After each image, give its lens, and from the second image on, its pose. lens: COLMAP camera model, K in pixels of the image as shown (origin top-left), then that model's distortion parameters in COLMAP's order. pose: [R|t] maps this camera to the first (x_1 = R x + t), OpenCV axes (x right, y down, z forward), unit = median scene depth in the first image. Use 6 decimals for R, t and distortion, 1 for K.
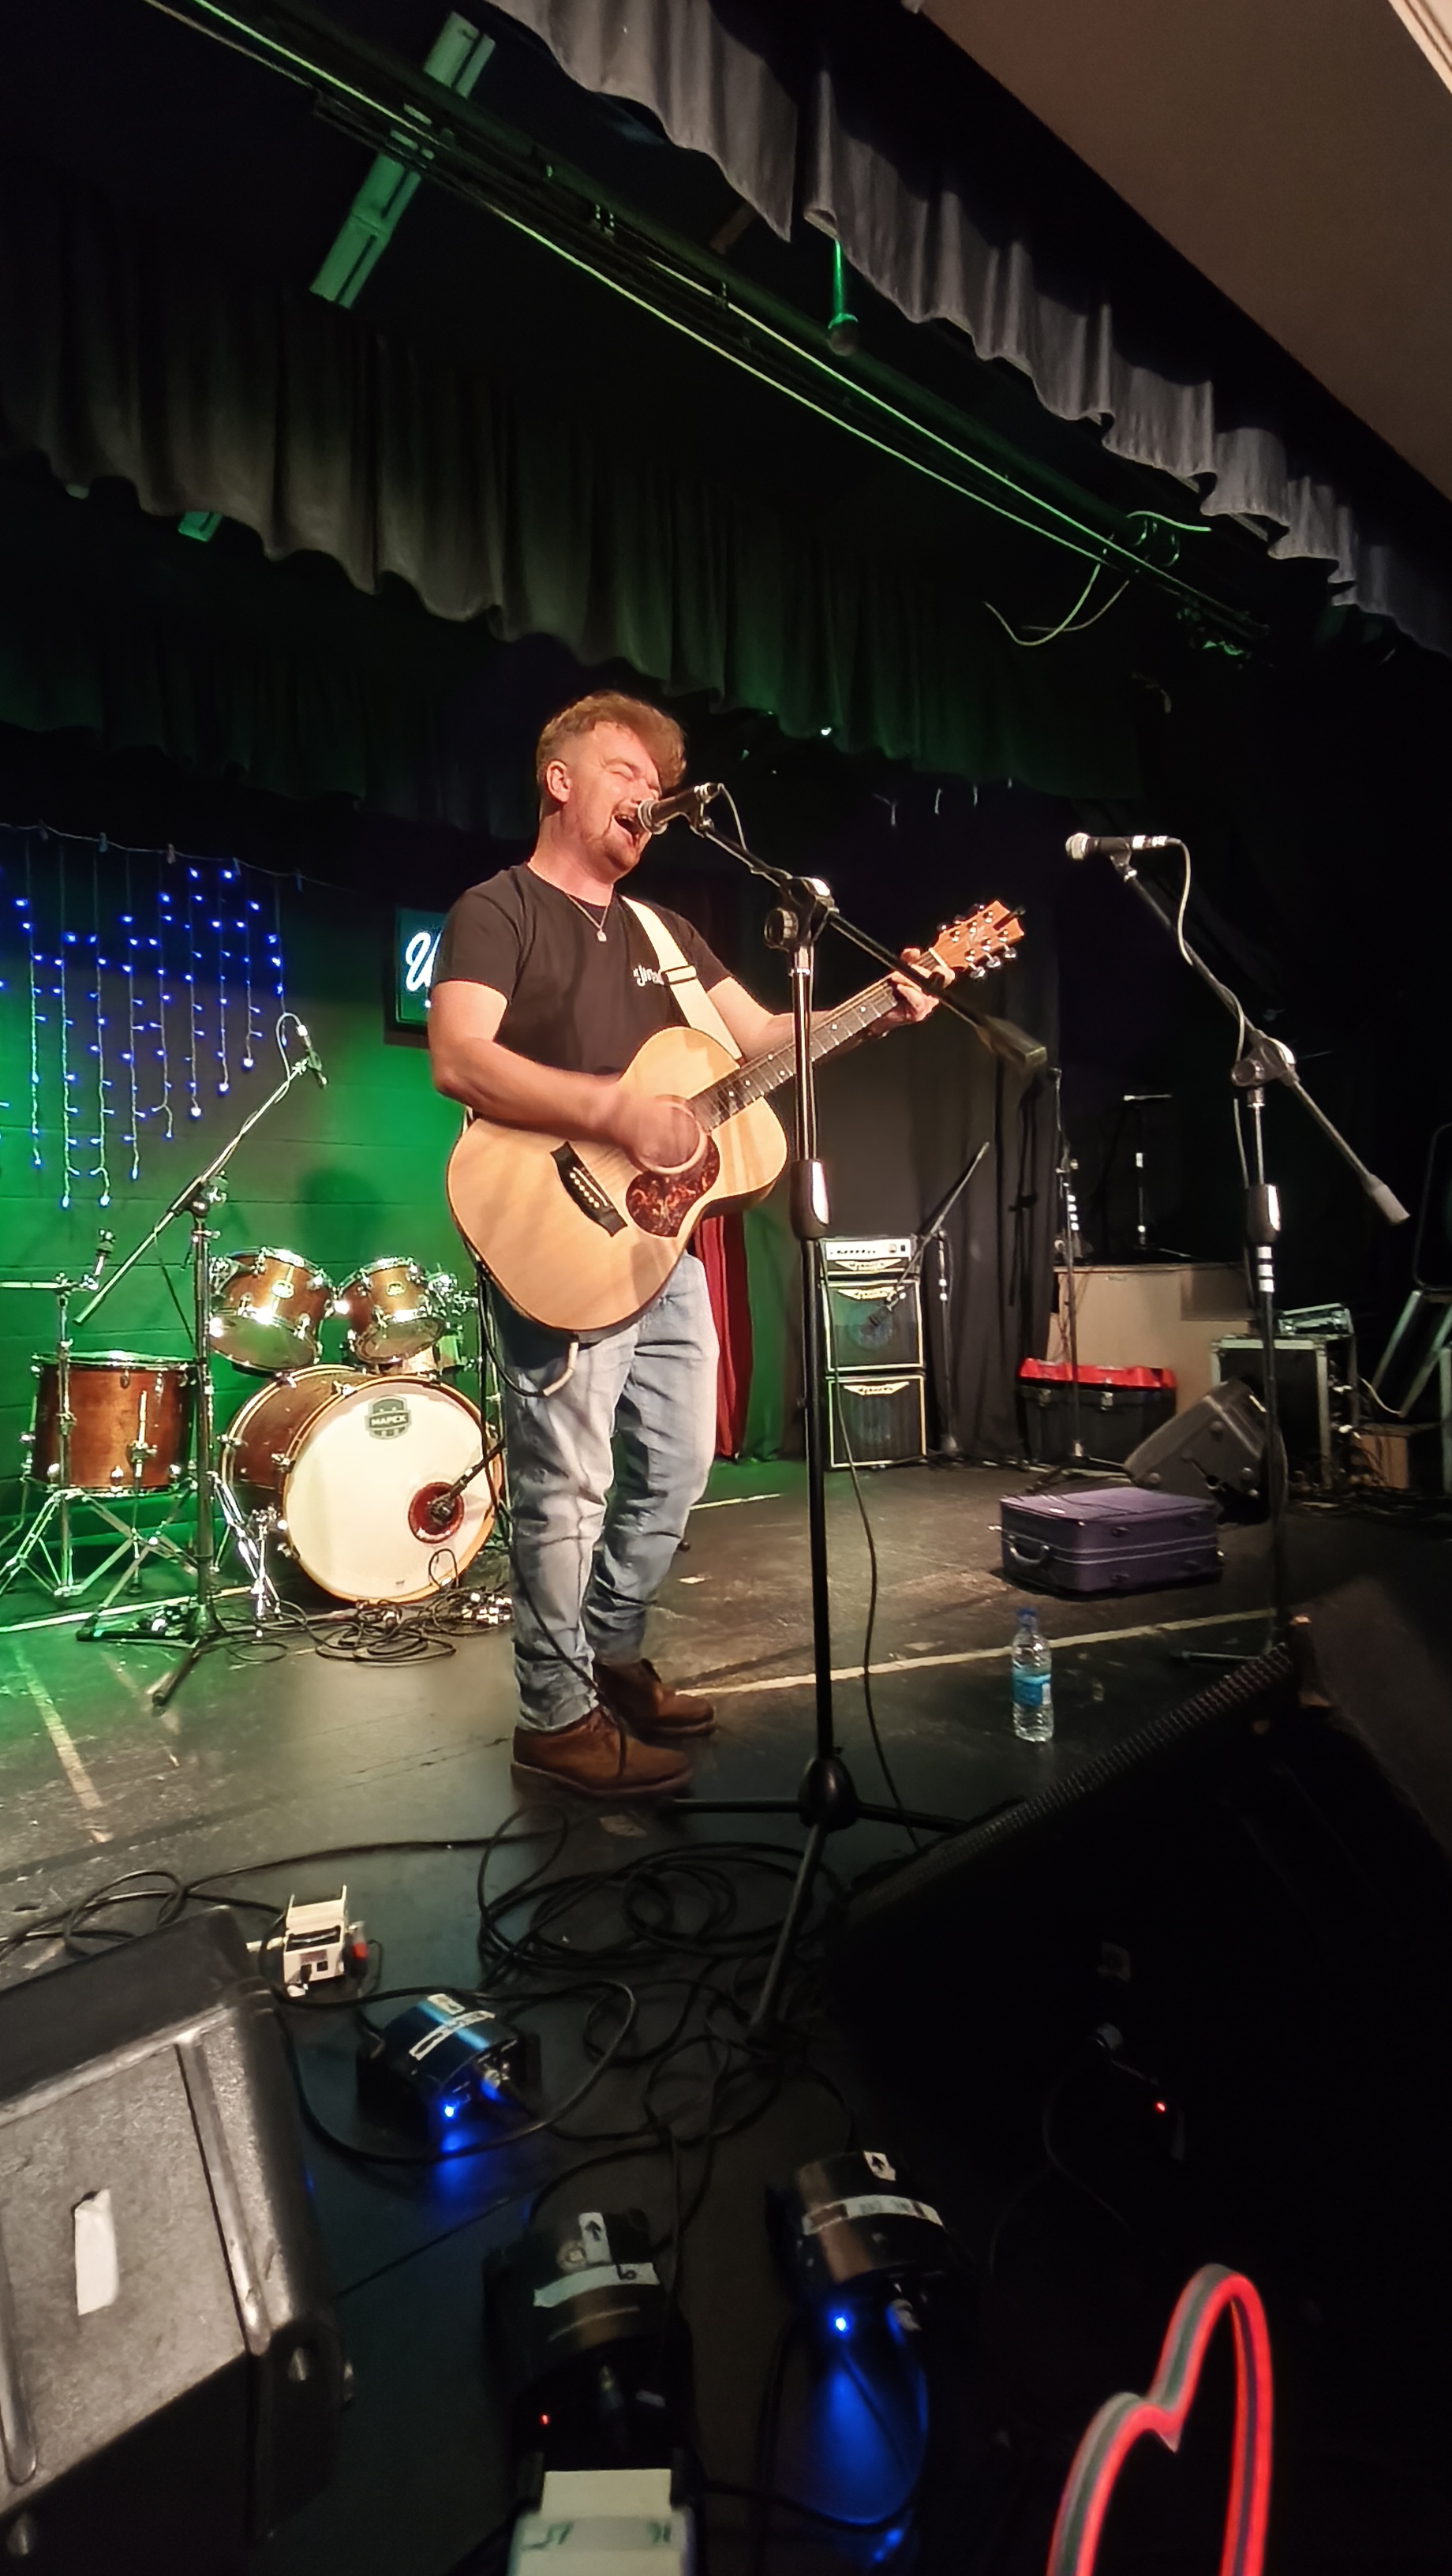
lens RADIAL K [[1159.2, 0, 704.9], [0, 1159.2, 1274.8], [0, 0, 1]] dist [-0.013122, 0.000568]
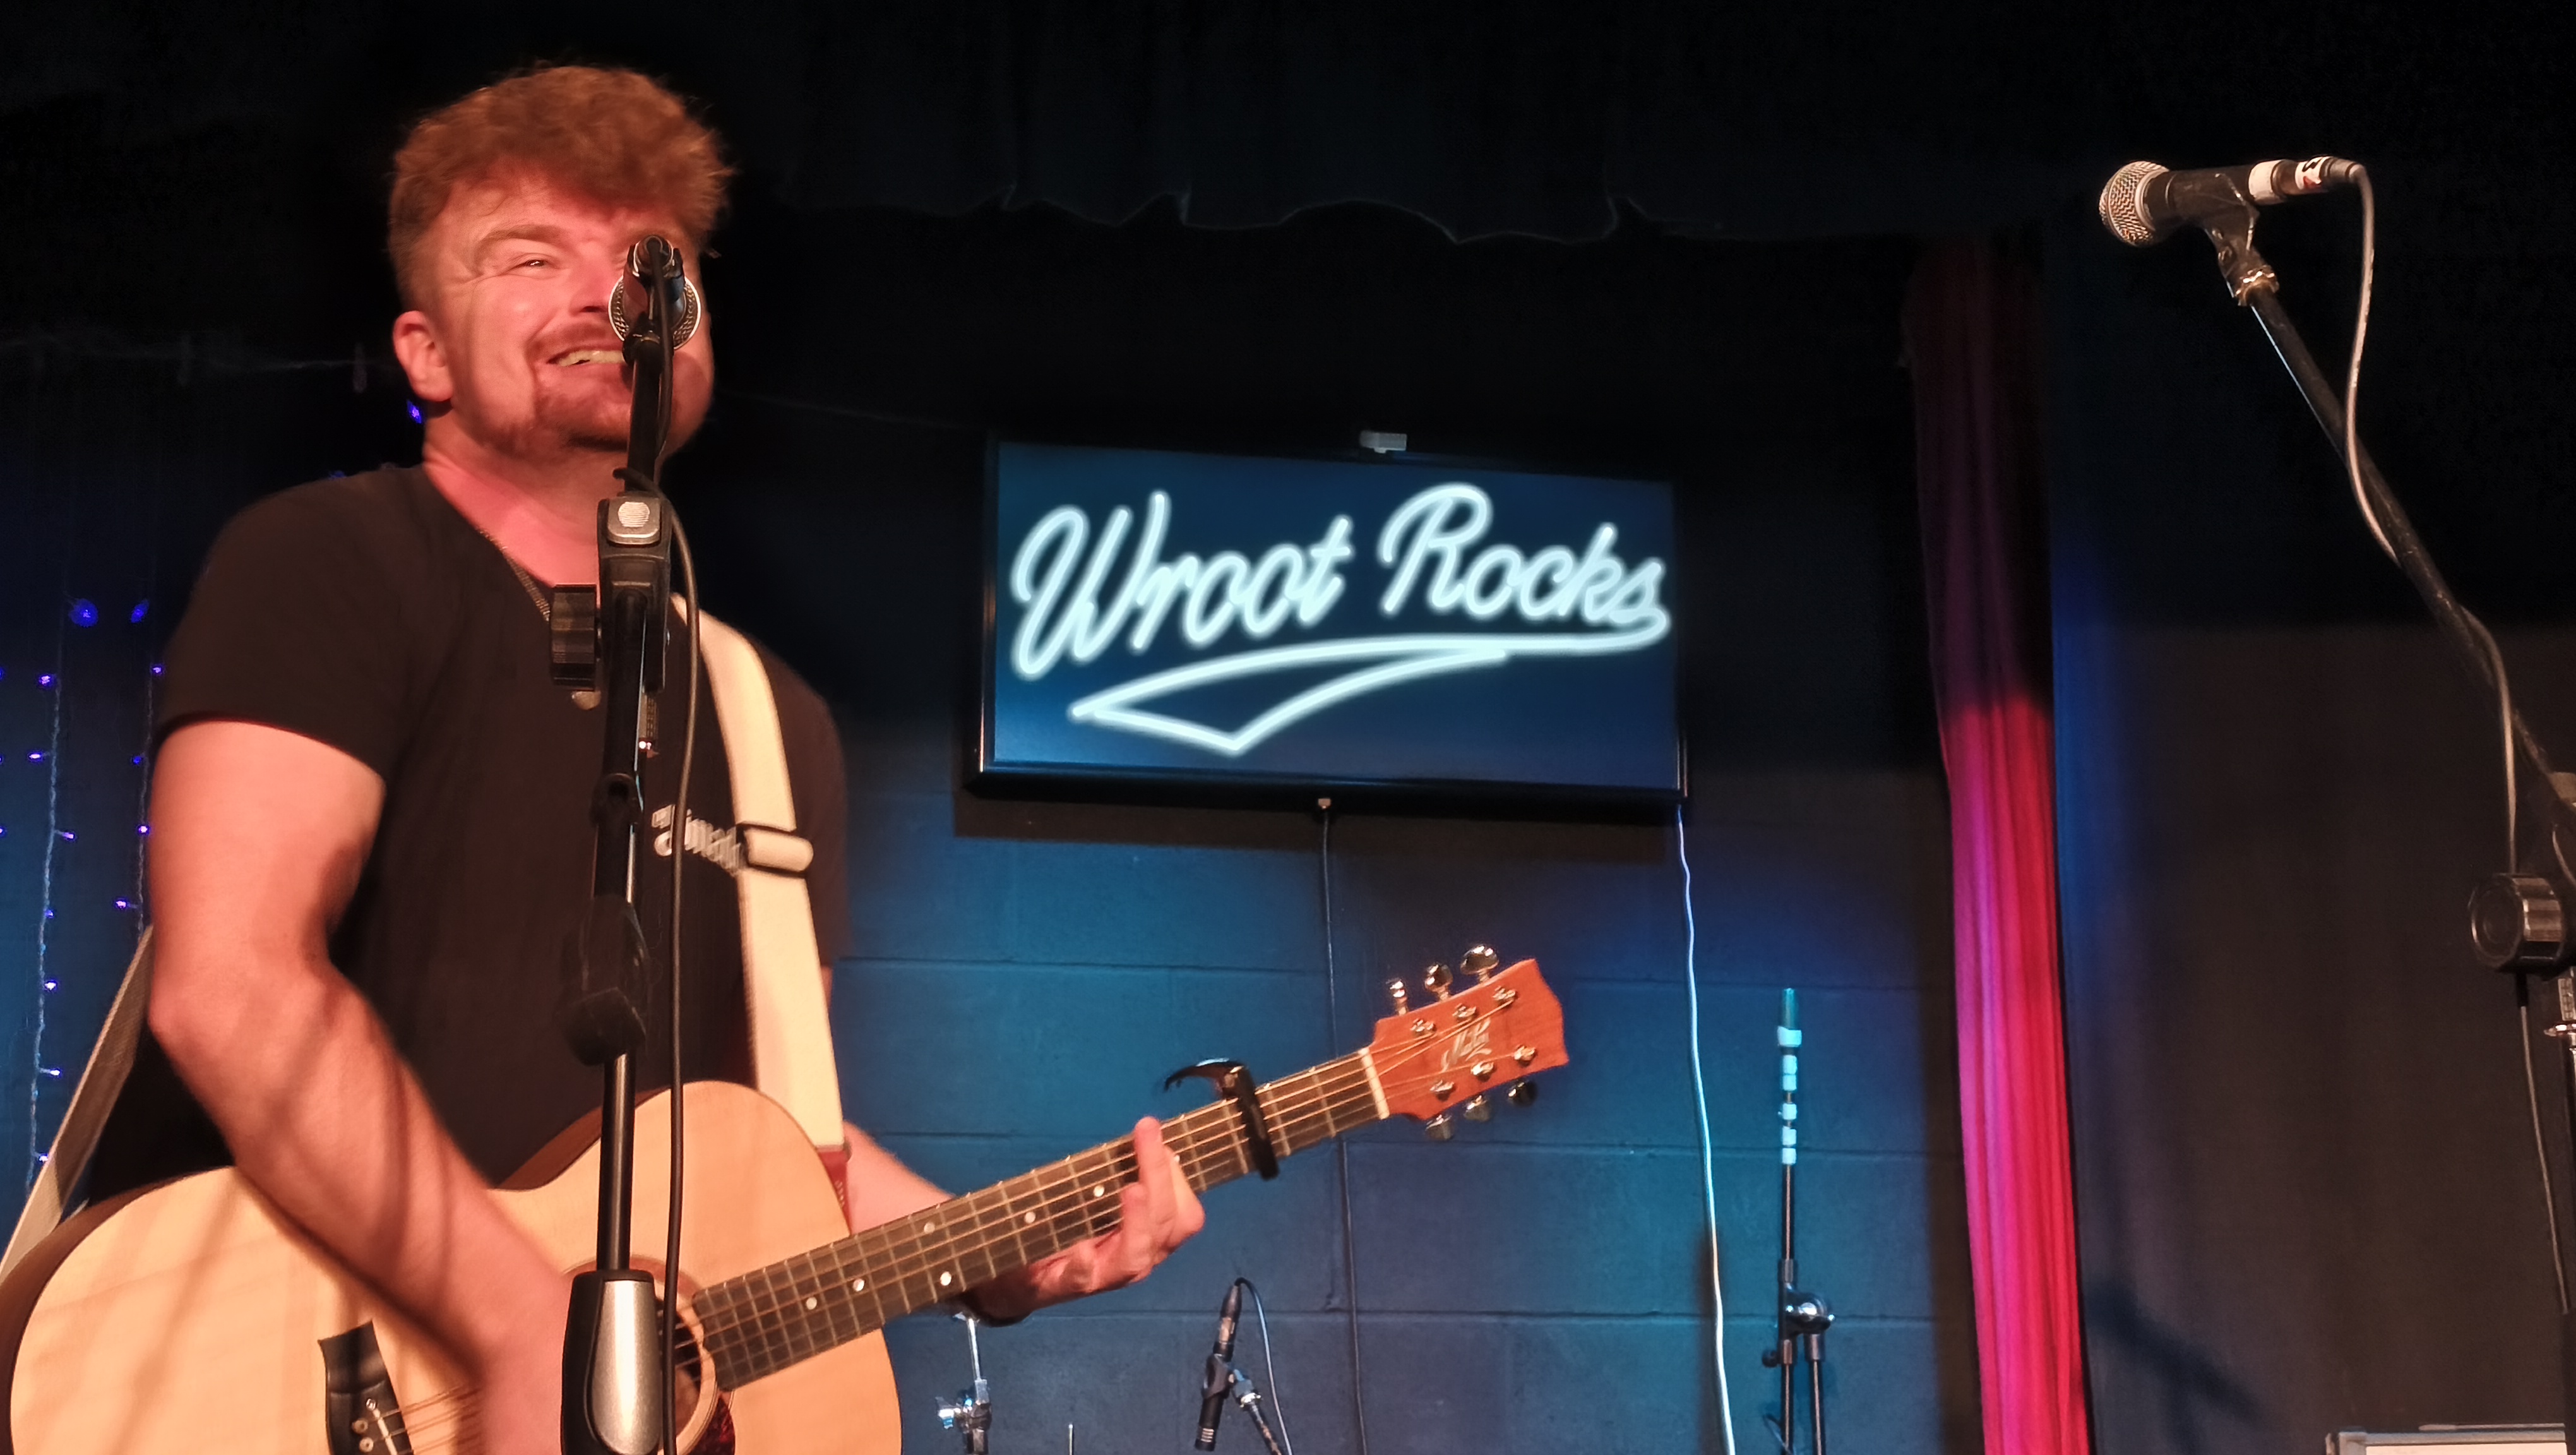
lens RADIAL K [[3922.9, 0, 1243.6], [0, 3922.9, 644.4], [0, 0, 1]] dist [0.108163, 0.000000]
pose [[0.924276, -0.067462, -0.375715, 0.334853], [-0.014887, 0.977140, -0.212074, -0.015441], [0.381433, 0.201608, 0.902143, -0.024613]]
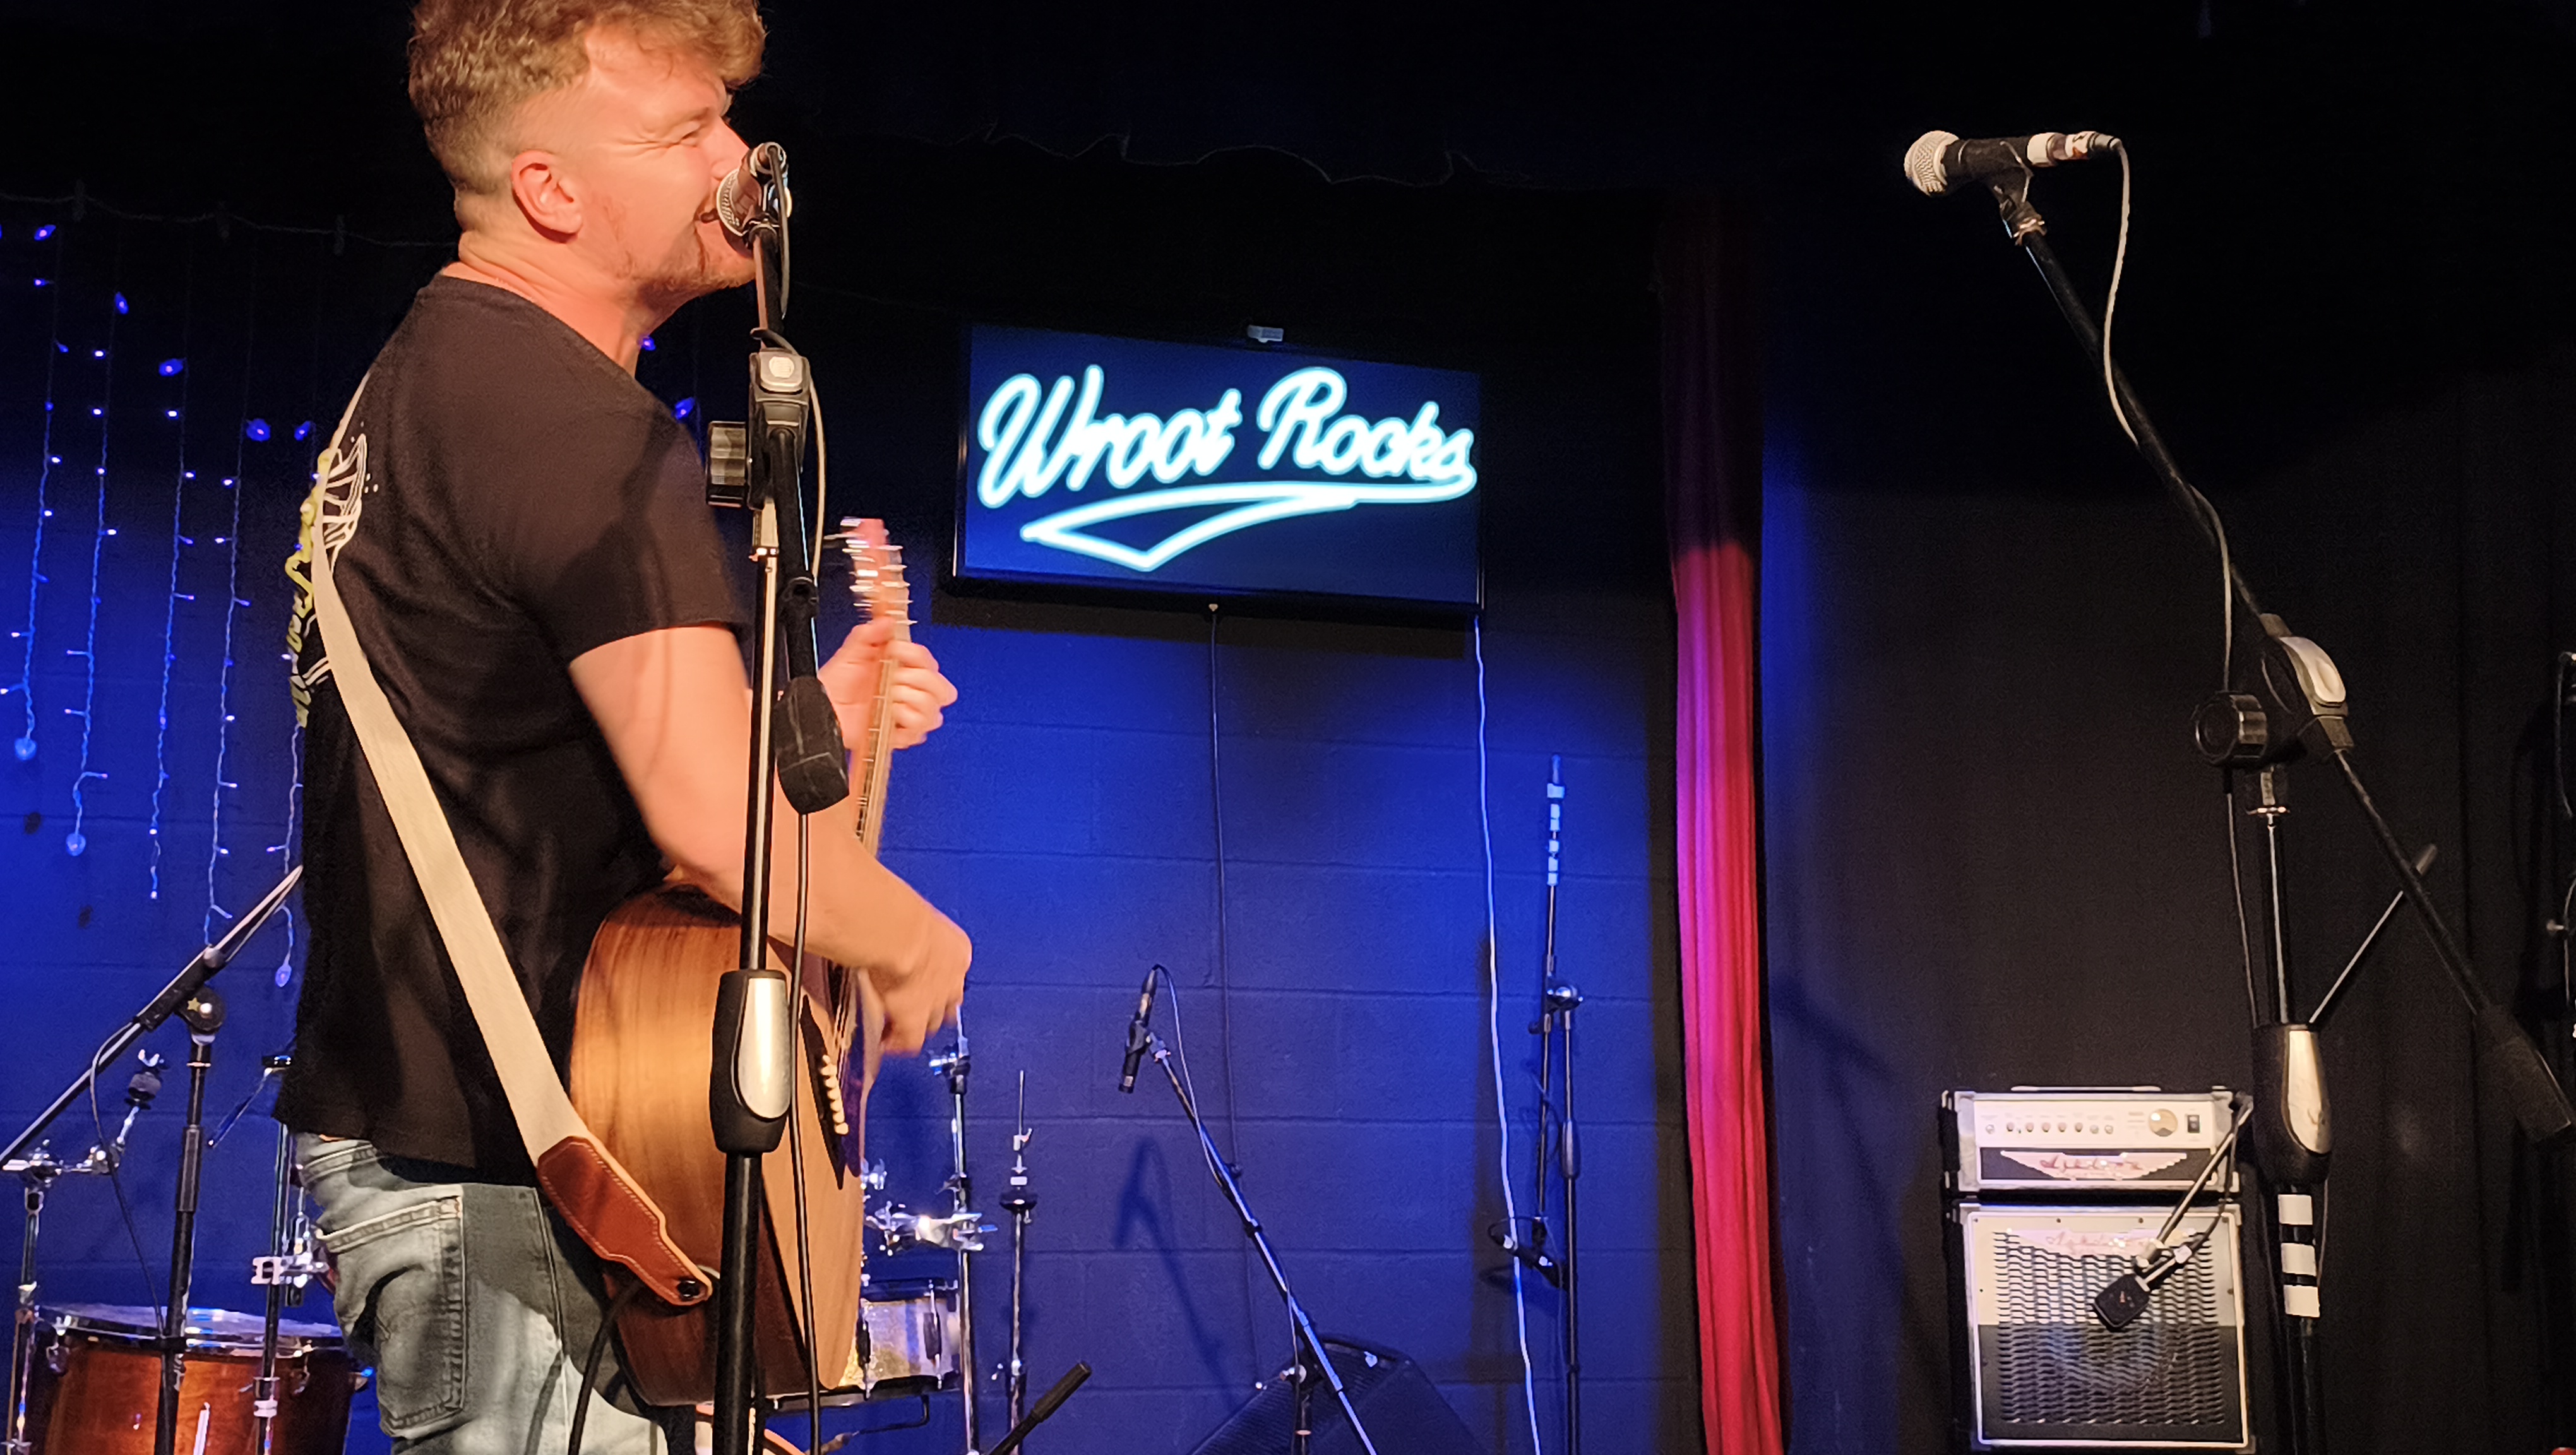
lens RADIAL K [[2904.5, 0, 1286.4], [0, 2904.5, 702.3], [0, 0, 1]] dist [0.043154, 0.000000]
pose [[0.948119, -0.015608, -0.317531, 0.290989], [-0.031076, 0.989461, -0.141424, -0.022494], [0.316392, 0.143954, 0.937642, -0.000314]]
